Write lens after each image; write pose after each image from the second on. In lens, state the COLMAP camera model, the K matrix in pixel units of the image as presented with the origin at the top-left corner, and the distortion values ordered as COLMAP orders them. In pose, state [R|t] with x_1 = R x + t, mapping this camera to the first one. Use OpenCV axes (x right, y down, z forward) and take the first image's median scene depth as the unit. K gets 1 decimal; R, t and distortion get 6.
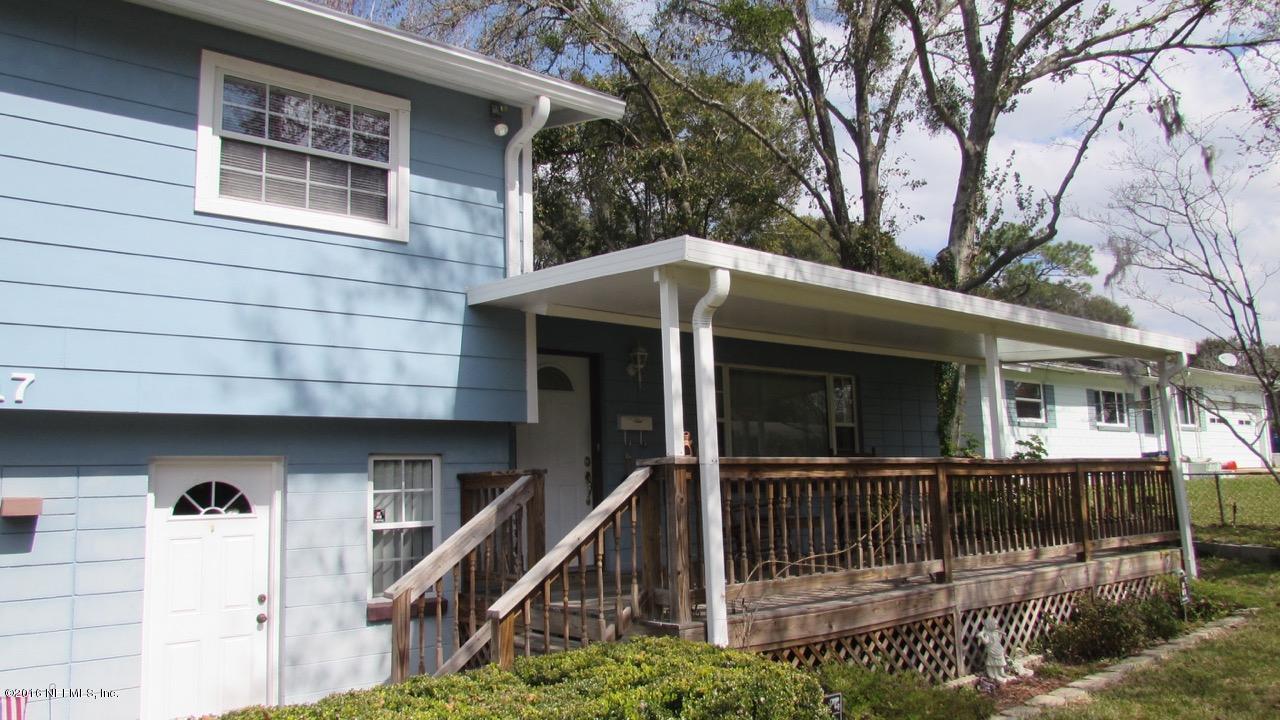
lens RADIAL K [[906.2, 0, 640.0], [0, 906.2, 360.0], [0, 0, 1]] dist [-0.009920, -0.002877]
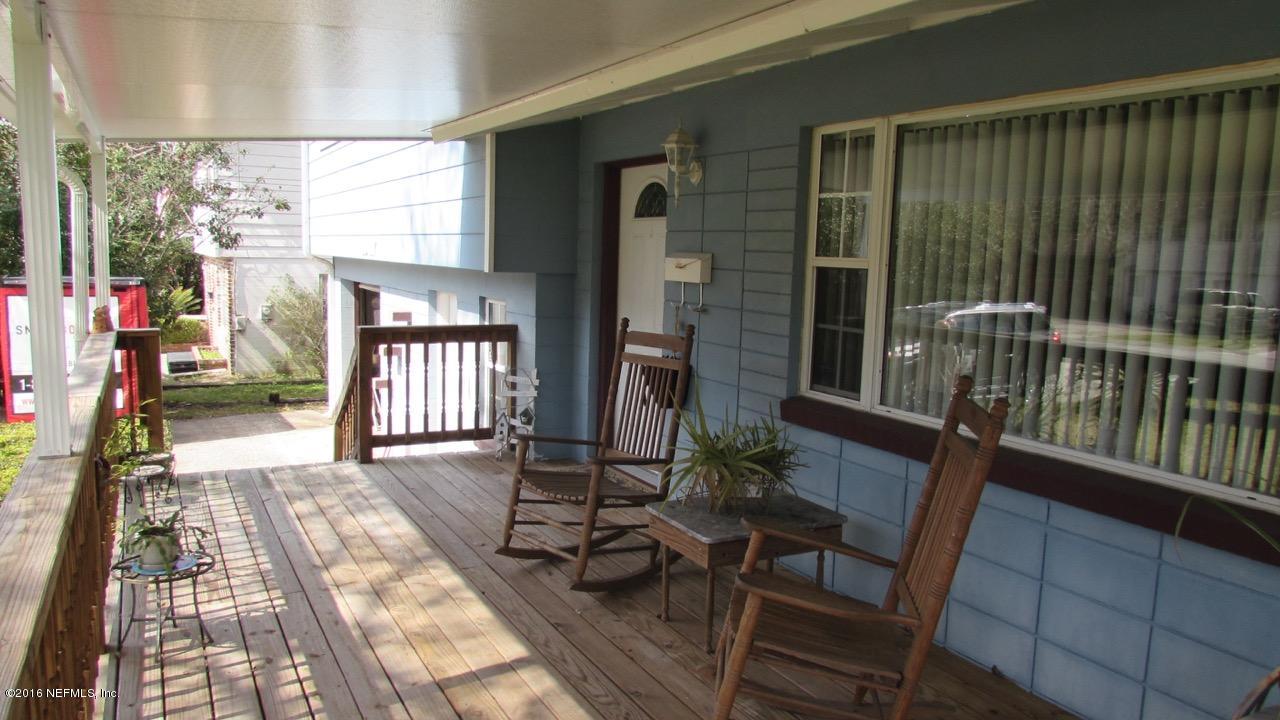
lens RADIAL K [[906.2, 0, 640.0], [0, 906.2, 360.0], [0, 0, 1]] dist [-0.009920, -0.002877]
pose [[-0.175197, 0.144082, -0.973934, 0.441019], [0.113219, 0.985619, 0.125444, 0.040371], [0.978002, -0.088290, -0.188990, 0.837787]]
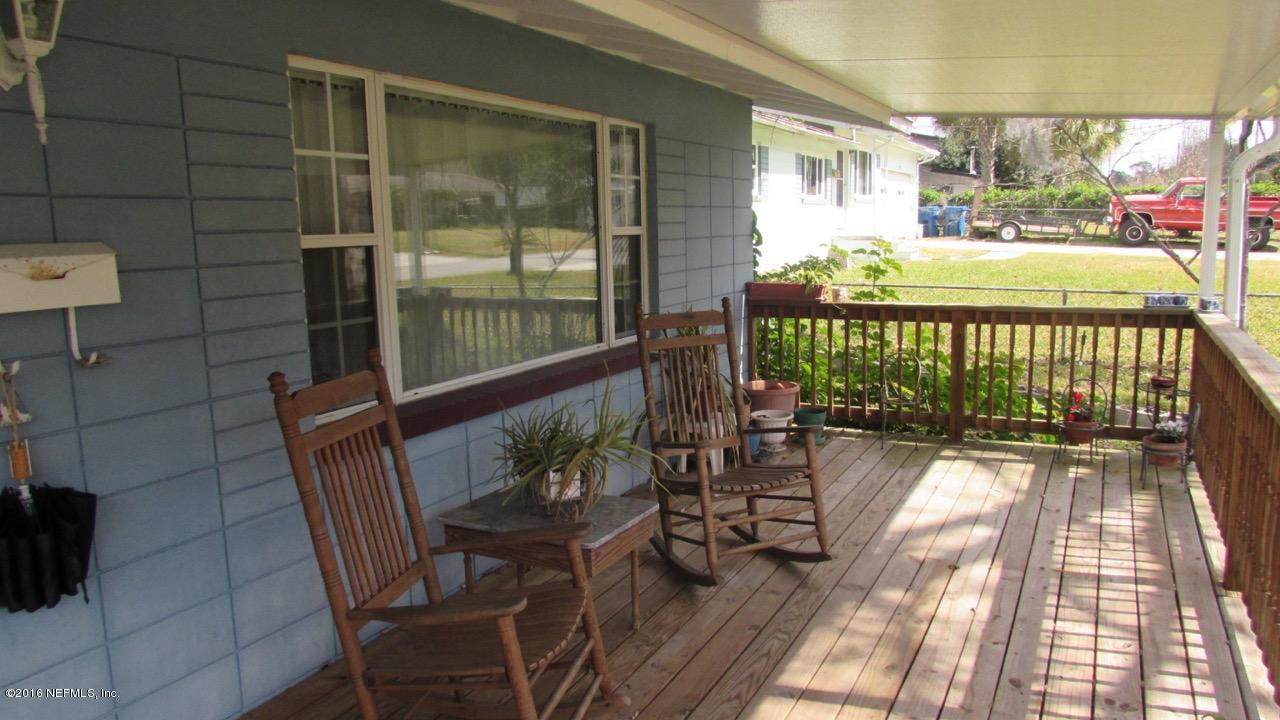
lens RADIAL K [[906.2, 0, 640.0], [0, 906.2, 360.0], [0, 0, 1]] dist [-0.009920, -0.002877]
pose [[0.915244, -0.050736, 0.399693, 0.037041], [-0.061114, 0.963078, 0.262193, 0.011566], [-0.398239, -0.264397, 0.878351, 0.549058]]
